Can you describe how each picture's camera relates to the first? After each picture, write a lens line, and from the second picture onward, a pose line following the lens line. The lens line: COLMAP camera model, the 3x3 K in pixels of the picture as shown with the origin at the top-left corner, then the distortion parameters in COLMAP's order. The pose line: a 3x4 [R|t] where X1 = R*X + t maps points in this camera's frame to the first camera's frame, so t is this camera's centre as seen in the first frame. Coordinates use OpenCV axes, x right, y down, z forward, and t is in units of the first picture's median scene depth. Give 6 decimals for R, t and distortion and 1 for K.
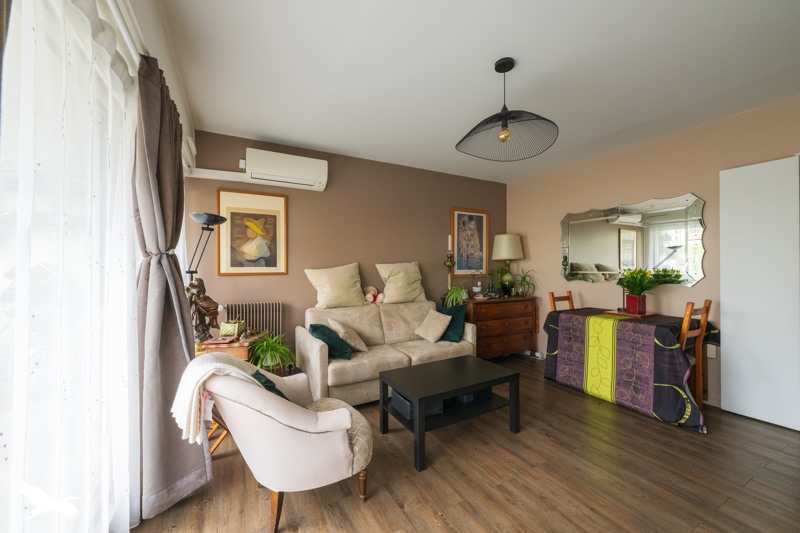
lens RADIAL K [[316.0, 0, 400.0], [0, 316.0, 266.5], [0, 0, 1]] dist [-0.000911, -0.000364]
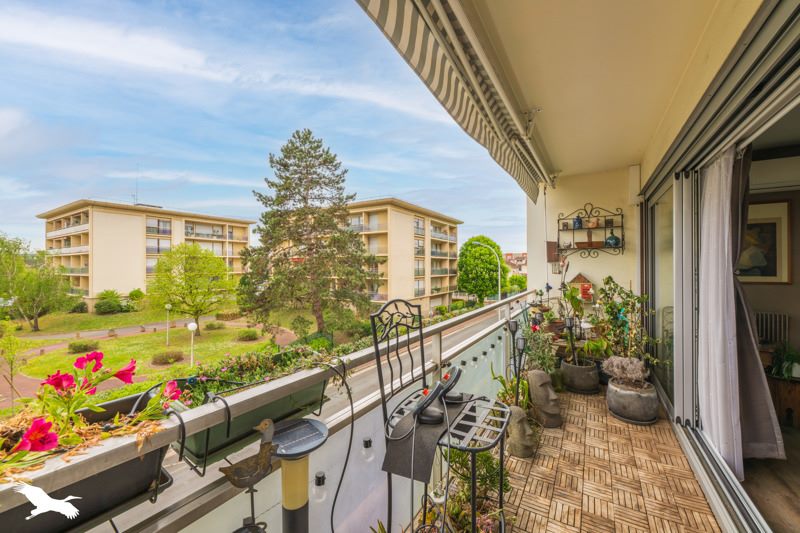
lens RADIAL K [[316.0, 0, 400.0], [0, 316.0, 266.5], [0, 0, 1]] dist [-0.000911, -0.000364]
pose [[0.503925, 0.000601, -0.863747, -0.146913], [0.005712, 0.999976, 0.004028, -0.041107], [0.863729, -0.006964, 0.503909, -0.496014]]
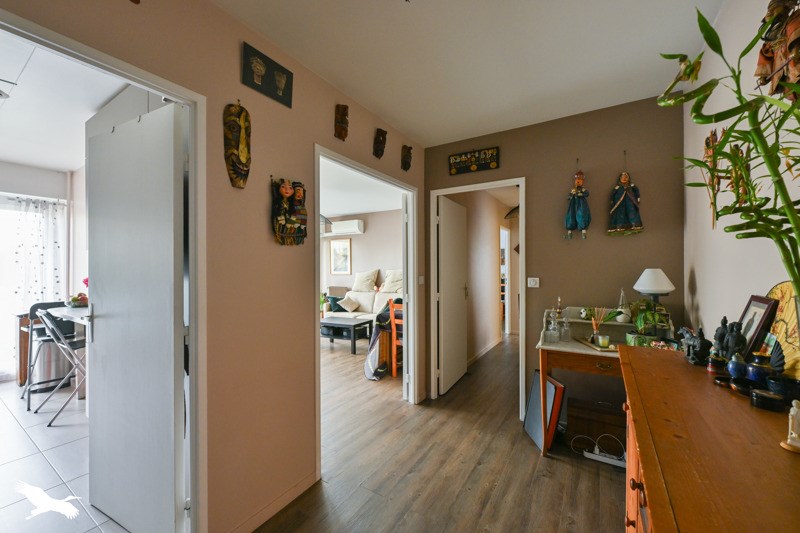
lens RADIAL K [[316.0, 0, 400.0], [0, 316.0, 266.5], [0, 0, 1]] dist [-0.000911, -0.000364]
pose [[0.494741, -0.003838, -0.869032, 1.814565], [0.009643, 0.999953, 0.001074, -0.033205], [0.868987, -0.008912, 0.494755, 0.237657]]
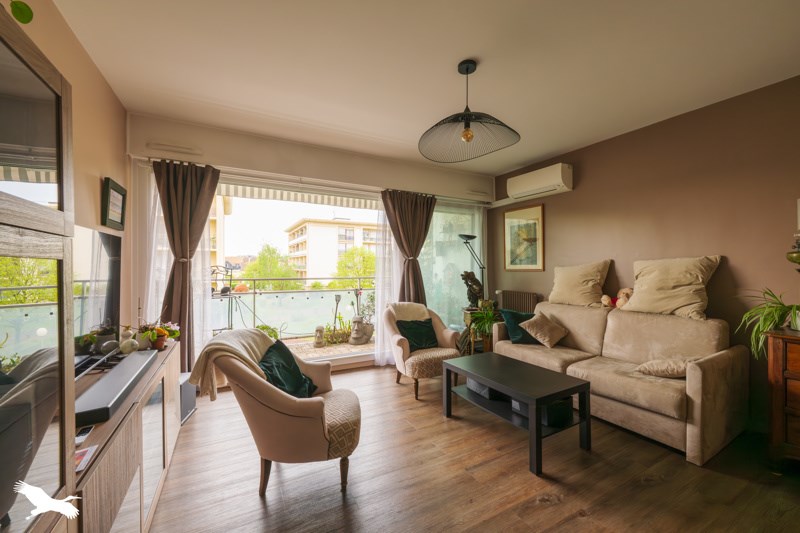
lens RADIAL K [[316.0, 0, 400.0], [0, 316.0, 266.5], [0, 0, 1]] dist [-0.000911, -0.000364]
pose [[-0.002170, 0.004496, -0.999988, 0.874651], [0.002450, 0.999987, 0.004490, 0.002519], [0.999995, -0.002441, -0.002181, 0.503260]]
